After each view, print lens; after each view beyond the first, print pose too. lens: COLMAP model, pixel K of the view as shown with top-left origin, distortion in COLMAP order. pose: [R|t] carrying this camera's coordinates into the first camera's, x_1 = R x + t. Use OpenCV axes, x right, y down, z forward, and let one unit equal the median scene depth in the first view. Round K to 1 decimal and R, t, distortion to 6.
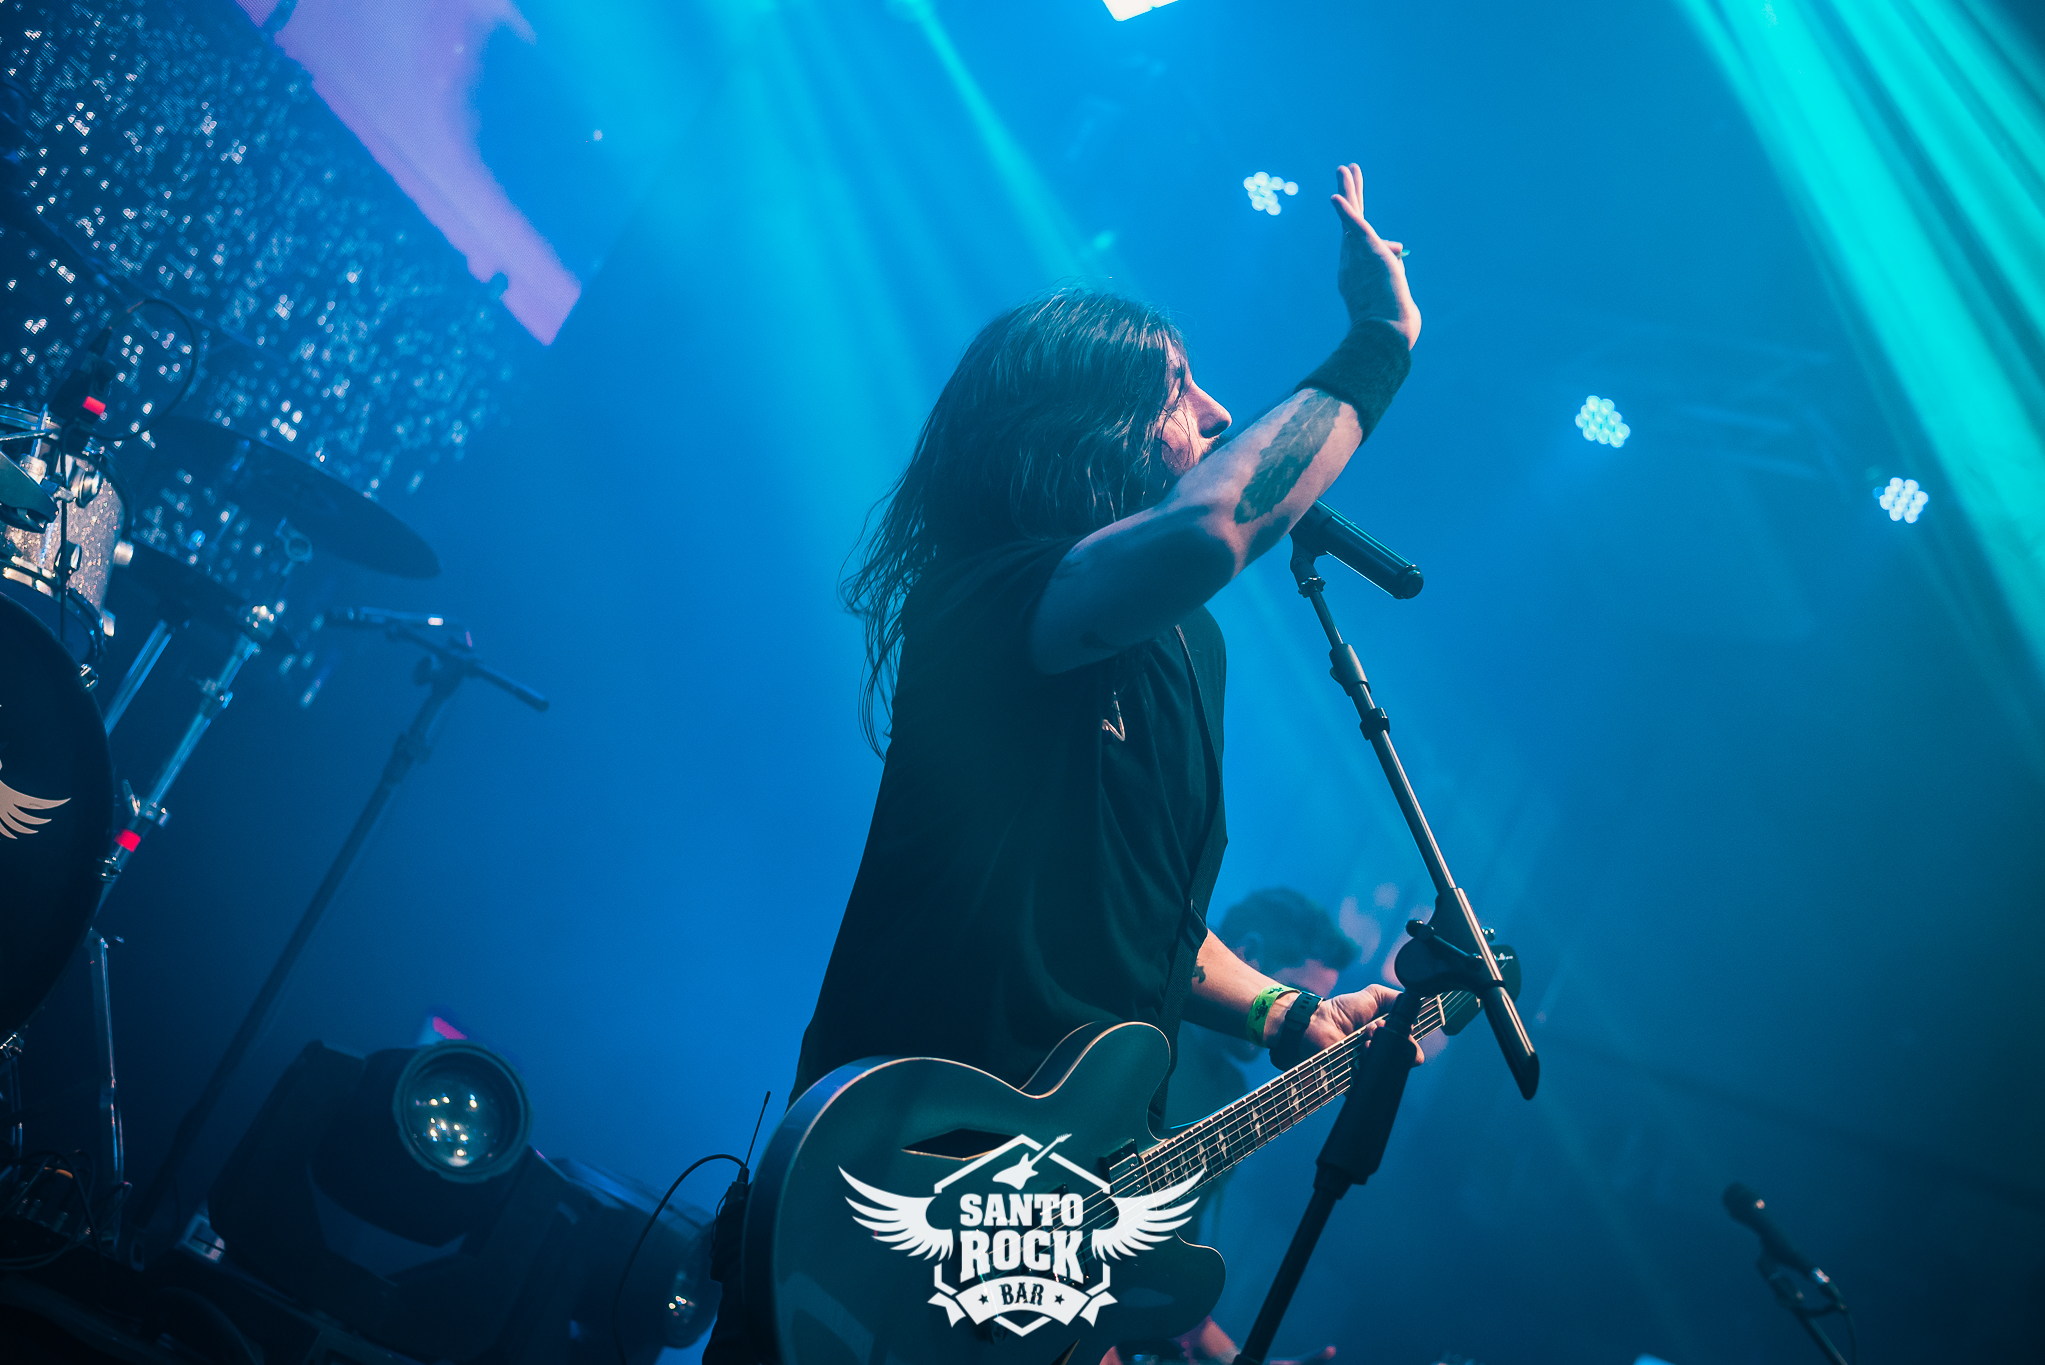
lens RADIAL K [[3043.0, 0, 1022.5], [0, 3043.0, 682.5], [0, 0, 1]] dist [-0.057783, -0.040151]
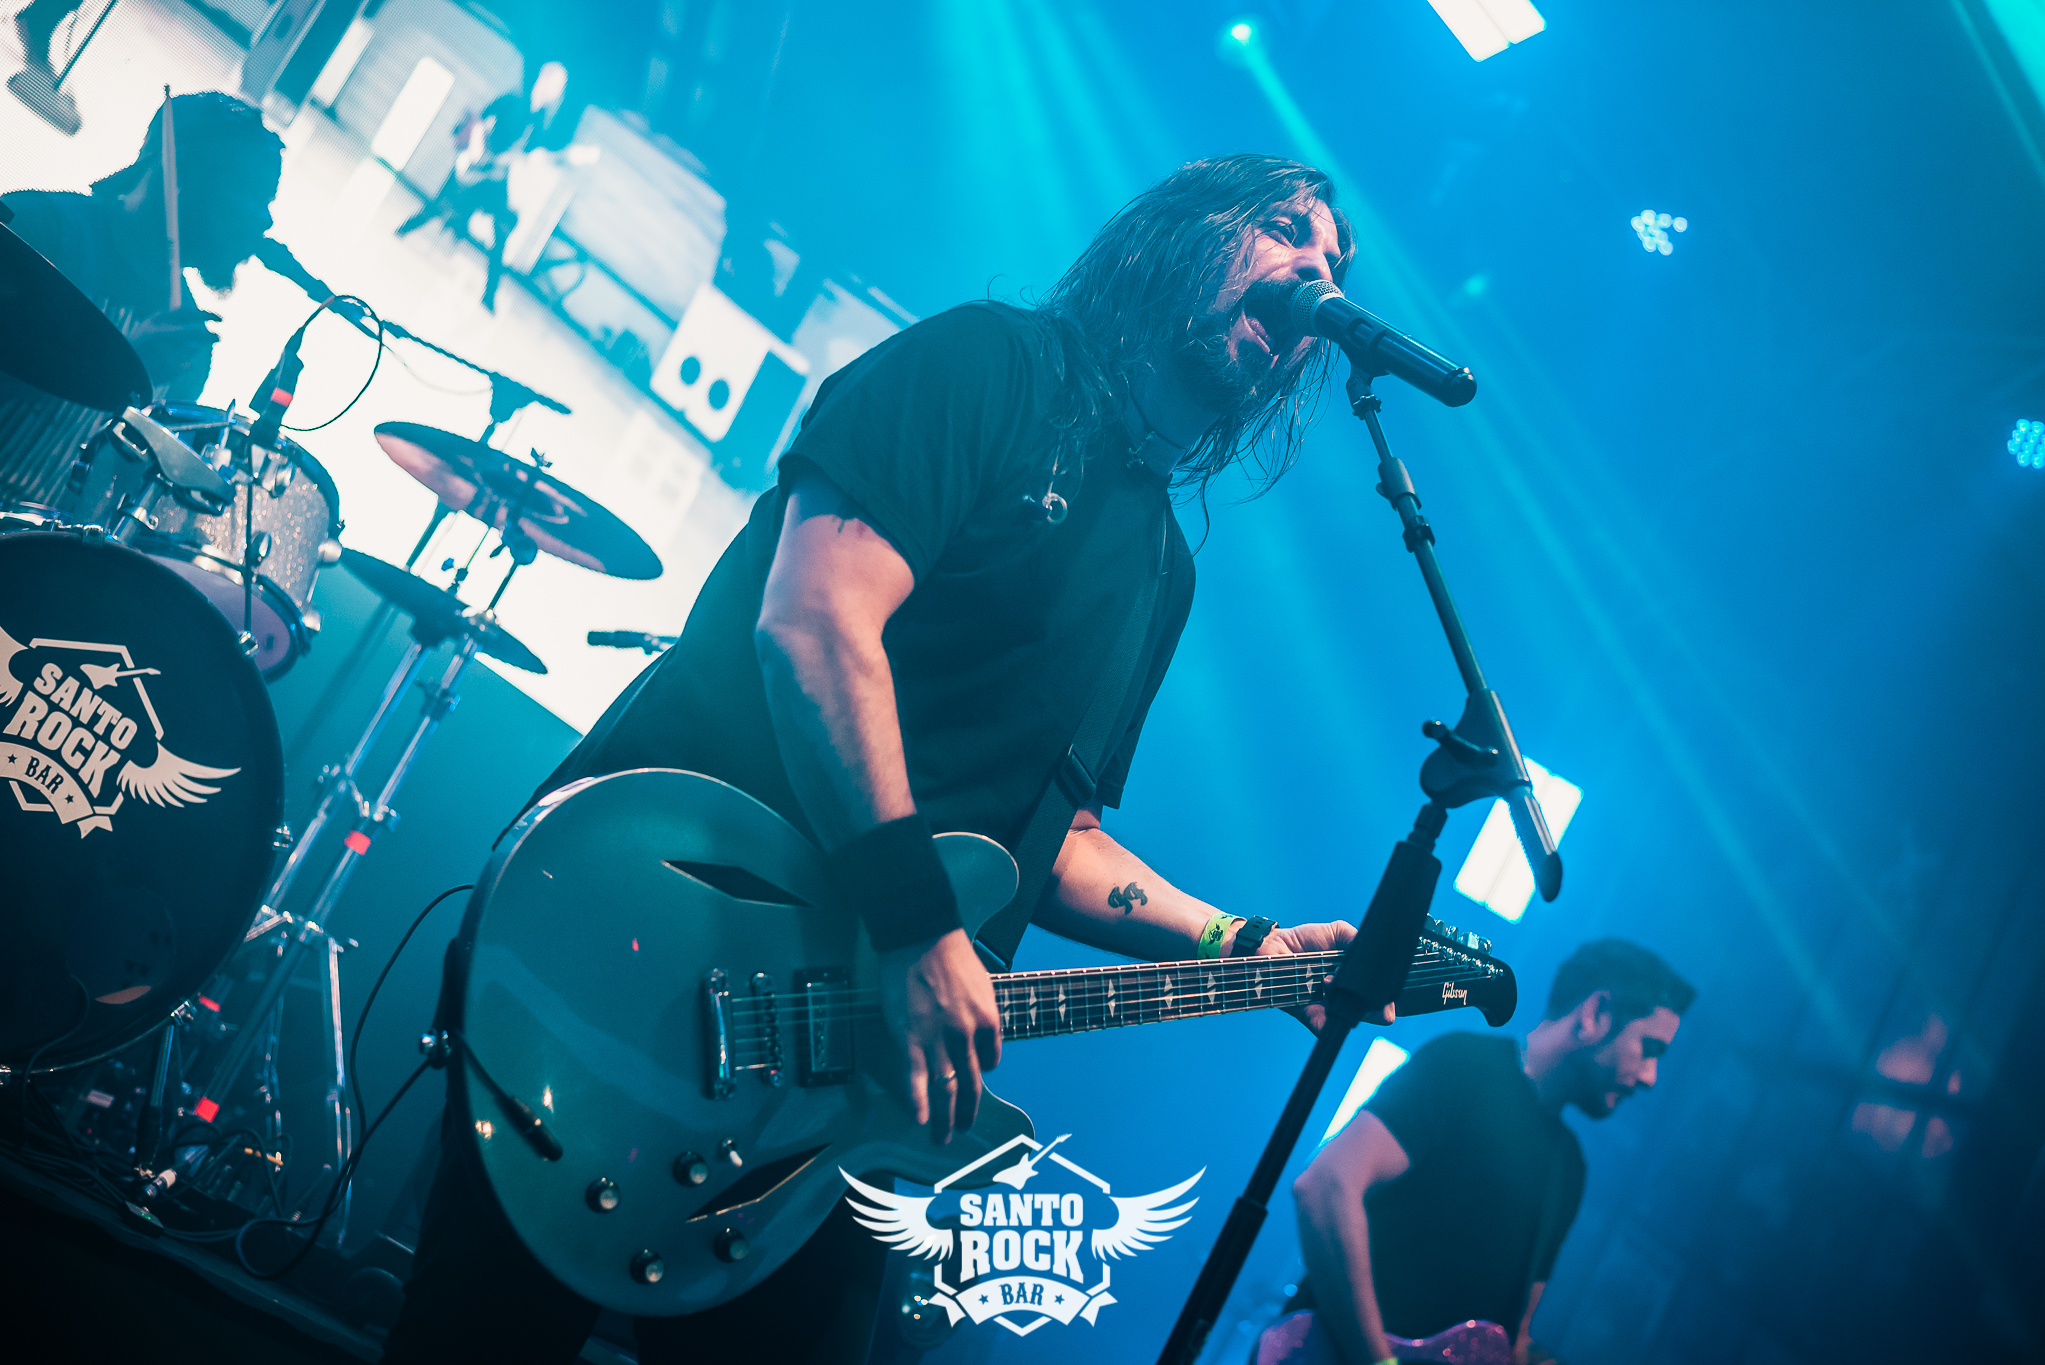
lens RADIAL K [[3034.7, 0, 1013.5], [0, 3034.7, 680.0], [0, 0, 1]] dist [-0.059754, -0.035049]
pose [[0.979280, -0.054992, -0.194903, 0.120068], [0.041774, 0.996580, -0.071293, 0.081509], [0.198157, 0.061674, 0.978228, 0.058613]]
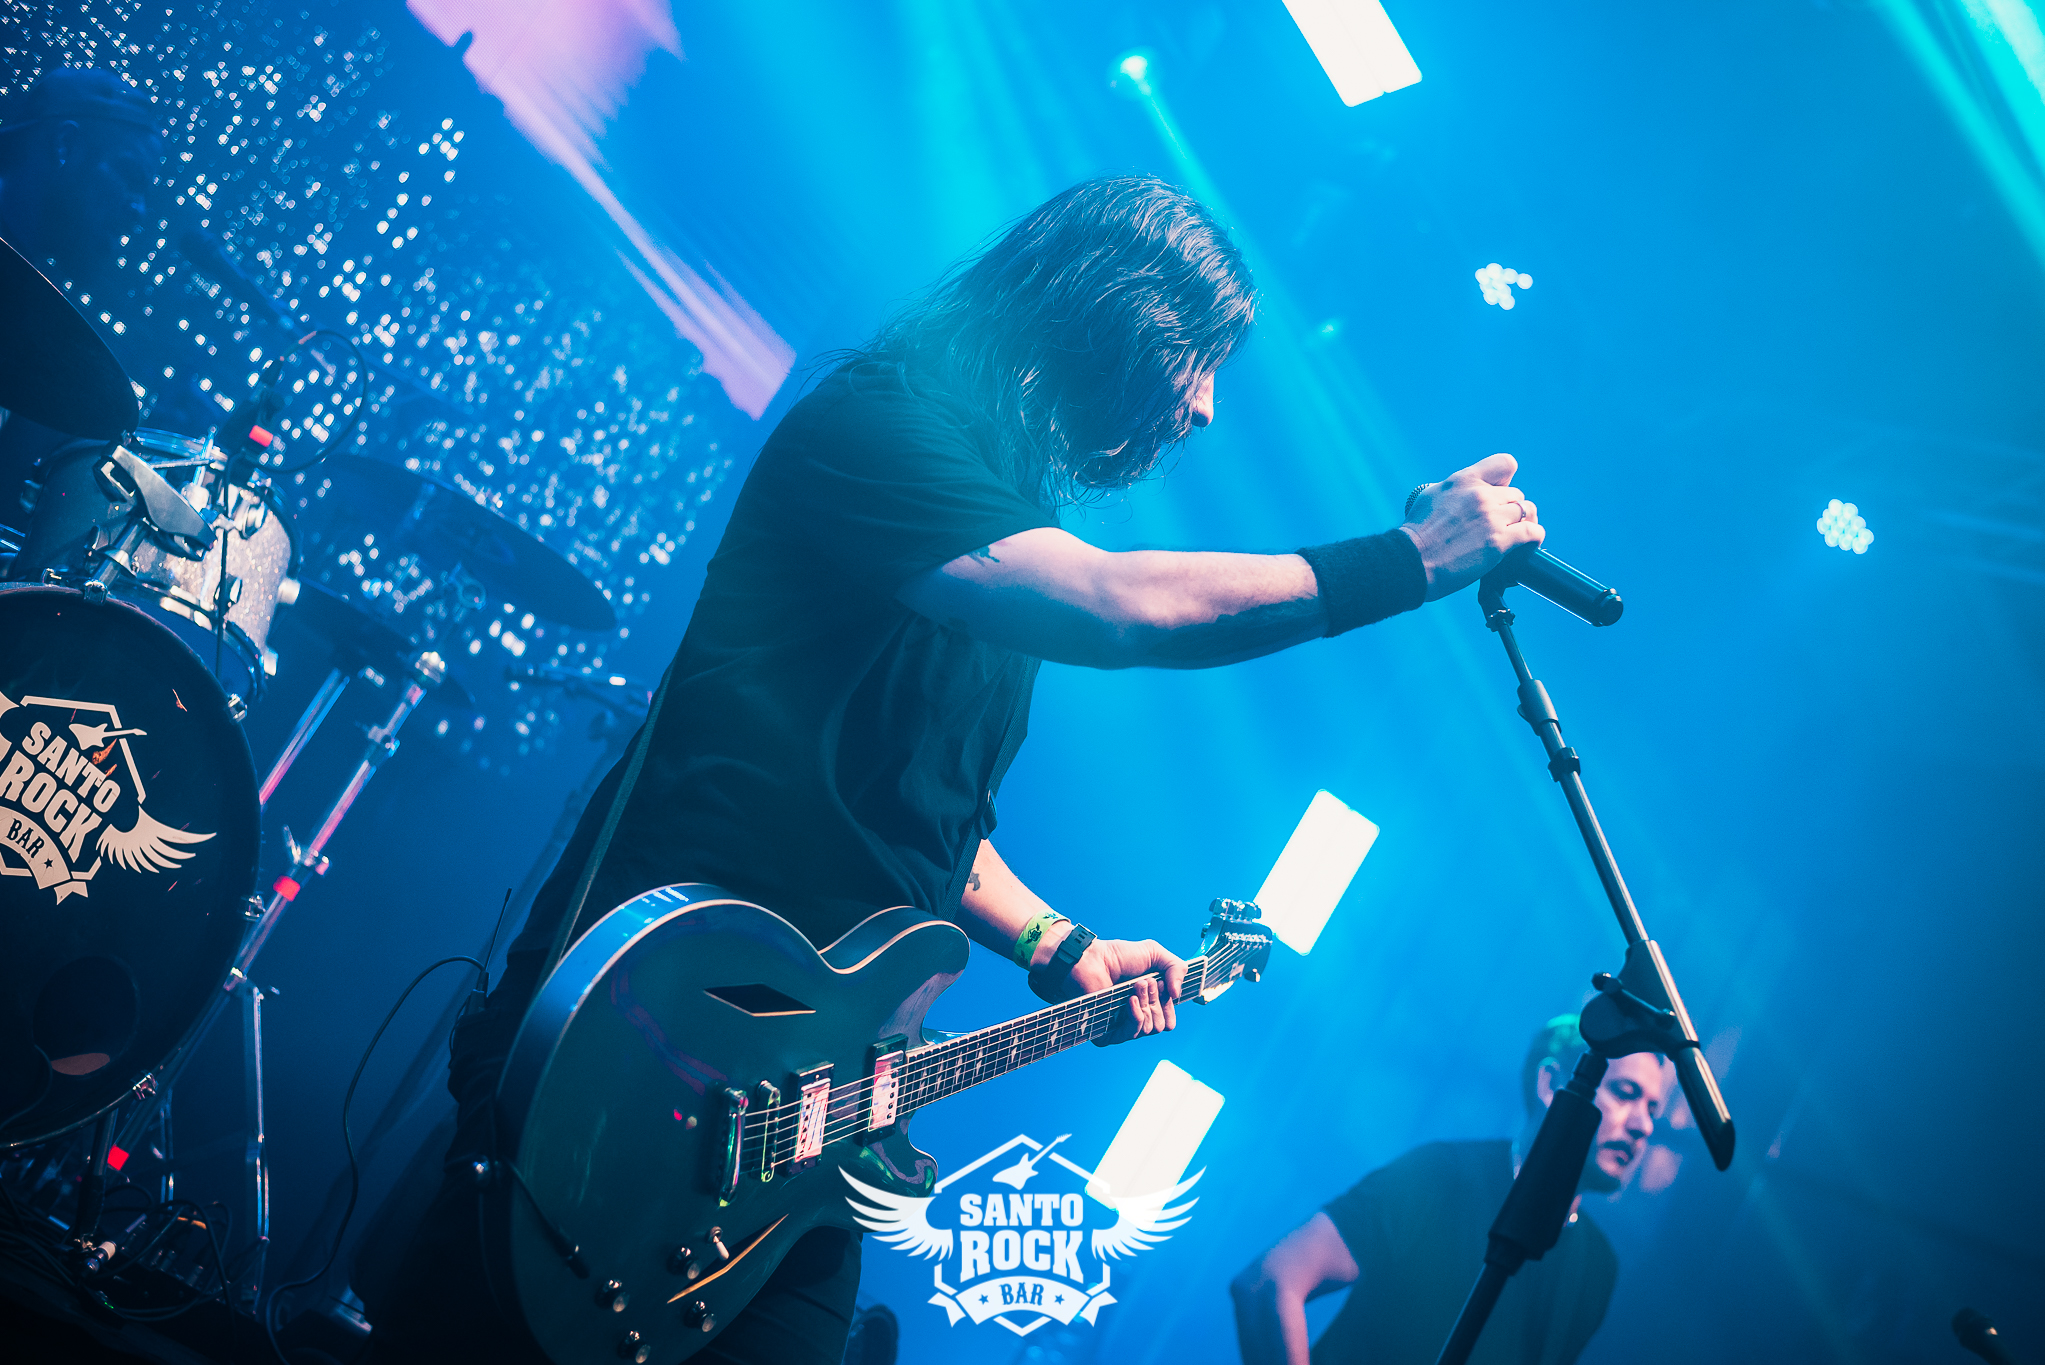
lens RADIAL K [[3051.1, 0, 1034.3], [0, 3051.1, 684.3], [0, 0, 1]] dist [-0.050235, -0.073959]
pose [[0.996911, 0.022690, -0.075186, 0.016227], [-0.025849, 0.998812, -0.041316, 0.021466], [0.074159, 0.043132, 0.996313, 0.043471]]
